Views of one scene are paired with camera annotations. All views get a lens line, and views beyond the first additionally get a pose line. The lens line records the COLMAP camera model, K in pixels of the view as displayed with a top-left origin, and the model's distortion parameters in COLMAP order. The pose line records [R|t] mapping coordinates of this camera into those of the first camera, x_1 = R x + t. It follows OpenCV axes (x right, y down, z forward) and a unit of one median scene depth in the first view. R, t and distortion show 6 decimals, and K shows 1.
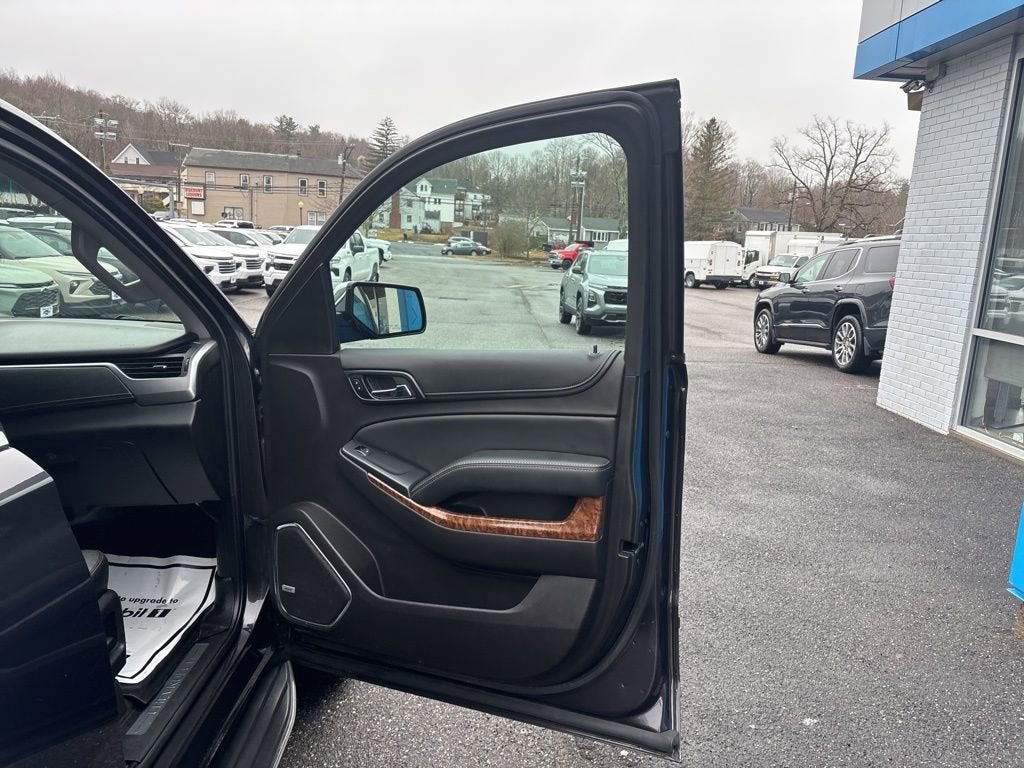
lens RADIAL K [[781.1, 0, 518.1], [0, 781.1, 387.9], [0, 0, 1]] dist [0.040727, -0.046295]
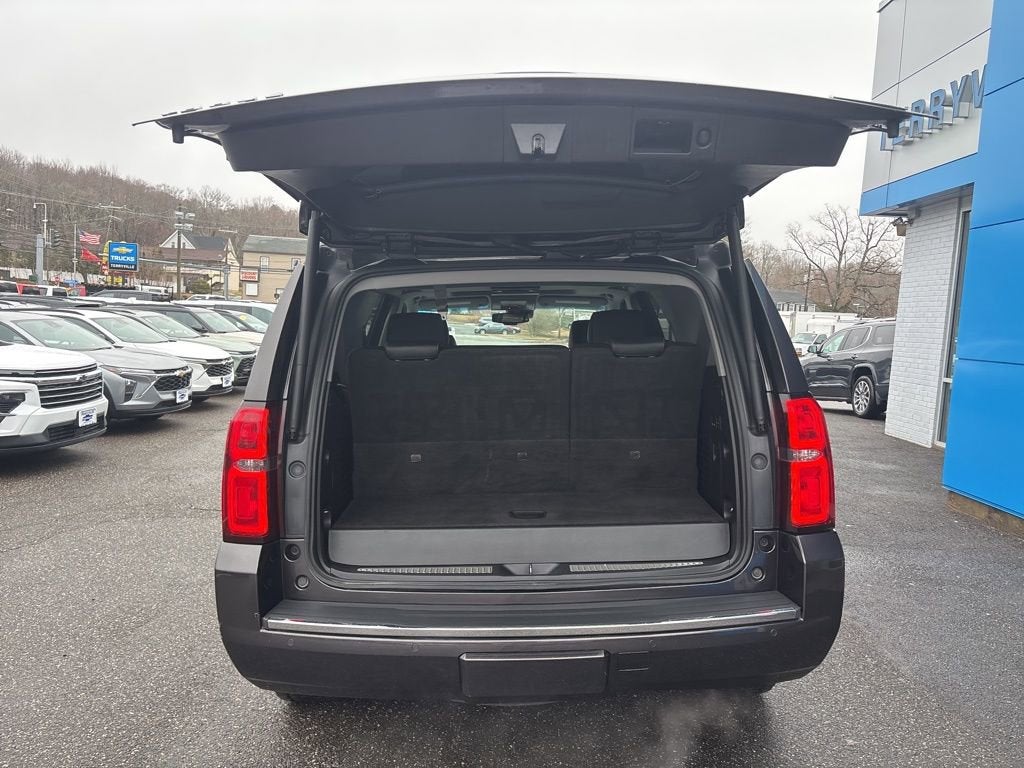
lens RADIAL K [[781.1, 0, 524.4], [0, 781.1, 393.1], [0, 0, 1]] dist [0.040727, -0.046295]
pose [[0.999906, 0.001801, -0.013596, -0.044049], [-0.003040, 0.995785, -0.091664, 0.019221], [0.013373, 0.091697, 0.995697, -0.107256]]
